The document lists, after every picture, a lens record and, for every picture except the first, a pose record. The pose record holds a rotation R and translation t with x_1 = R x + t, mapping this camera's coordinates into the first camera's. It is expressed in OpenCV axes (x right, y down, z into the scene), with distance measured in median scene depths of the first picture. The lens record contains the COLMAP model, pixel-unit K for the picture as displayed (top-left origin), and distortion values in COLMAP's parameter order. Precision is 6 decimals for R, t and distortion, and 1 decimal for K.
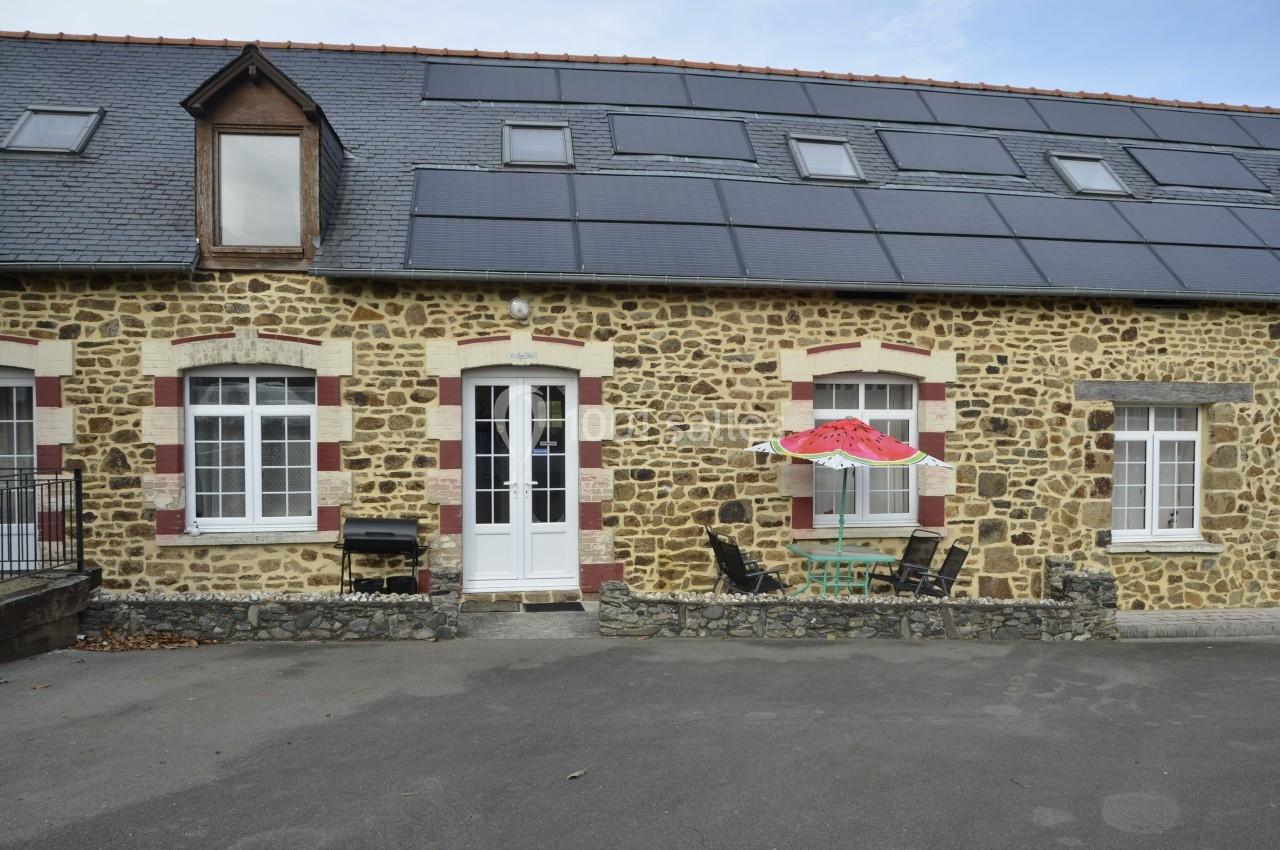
lens RADIAL K [[1001.4, 0, 640.0], [0, 1001.4, 425.0], [0, 0, 1]] dist [-0.016171, -0.008636]
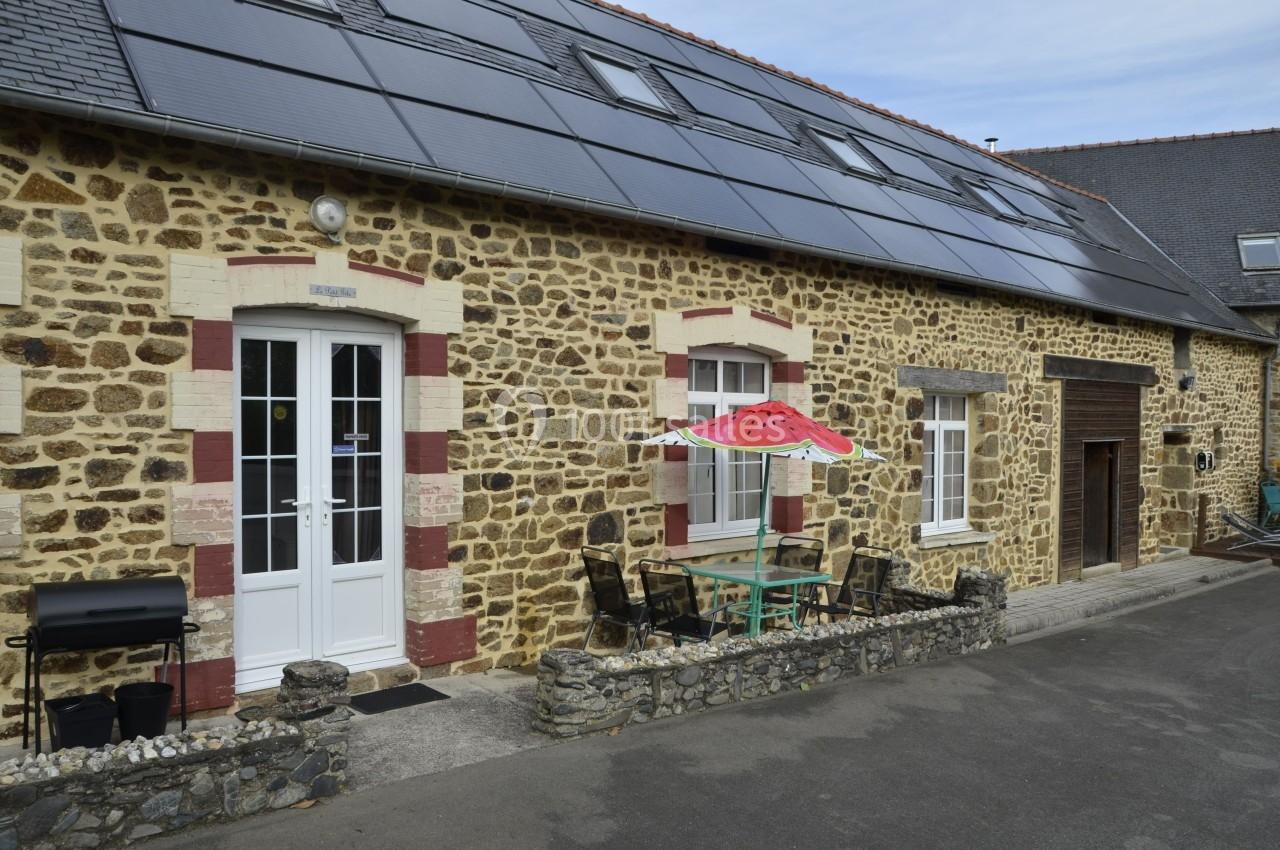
lens RADIAL K [[1001.4, 0, 640.0], [0, 1001.4, 425.0], [0, 0, 1]] dist [-0.016171, -0.008636]
pose [[0.832789, -0.000624, 0.553590, -0.291382], [0.001213, 0.999999, -0.000698, 0.011851], [-0.553589, 0.001253, 0.832789, 0.380547]]
